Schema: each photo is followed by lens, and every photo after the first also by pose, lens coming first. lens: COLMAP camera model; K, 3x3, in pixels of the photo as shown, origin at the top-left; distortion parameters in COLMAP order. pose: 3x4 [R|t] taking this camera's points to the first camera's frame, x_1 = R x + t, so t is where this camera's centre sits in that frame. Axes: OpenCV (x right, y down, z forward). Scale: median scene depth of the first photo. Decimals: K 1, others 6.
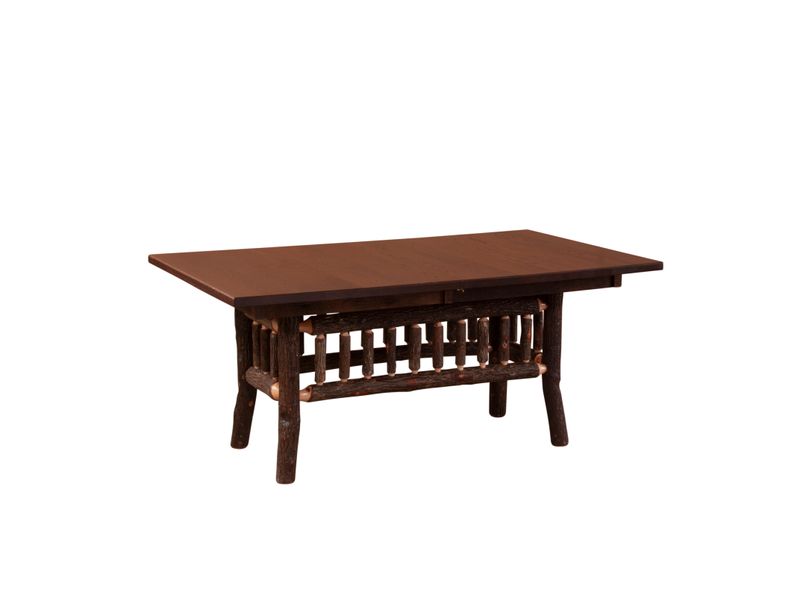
lens RADIAL K [[1588.8, 0, 363.6], [0, 1588.8, 258.8], [0, 0, 1]] dist [0.649174, 0.000000]
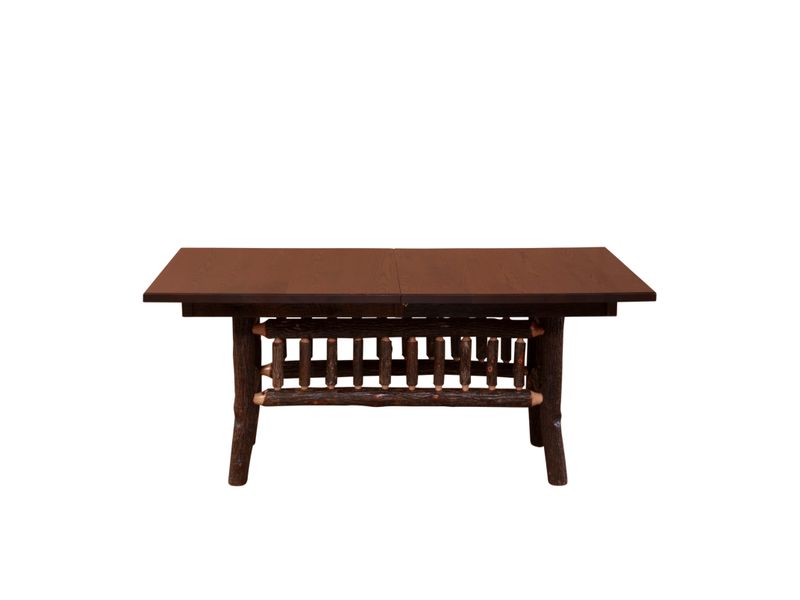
lens RADIAL K [[1588.8, 0, 401.2], [0, 1588.8, 298.7], [0, 0, 1]] dist [0.649174, 0.000000]
pose [[0.914202, 0.084477, -0.396356, 0.392964], [-0.069061, 0.996202, 0.053035, -0.030379], [0.399331, -0.021112, 0.916564, 0.141942]]
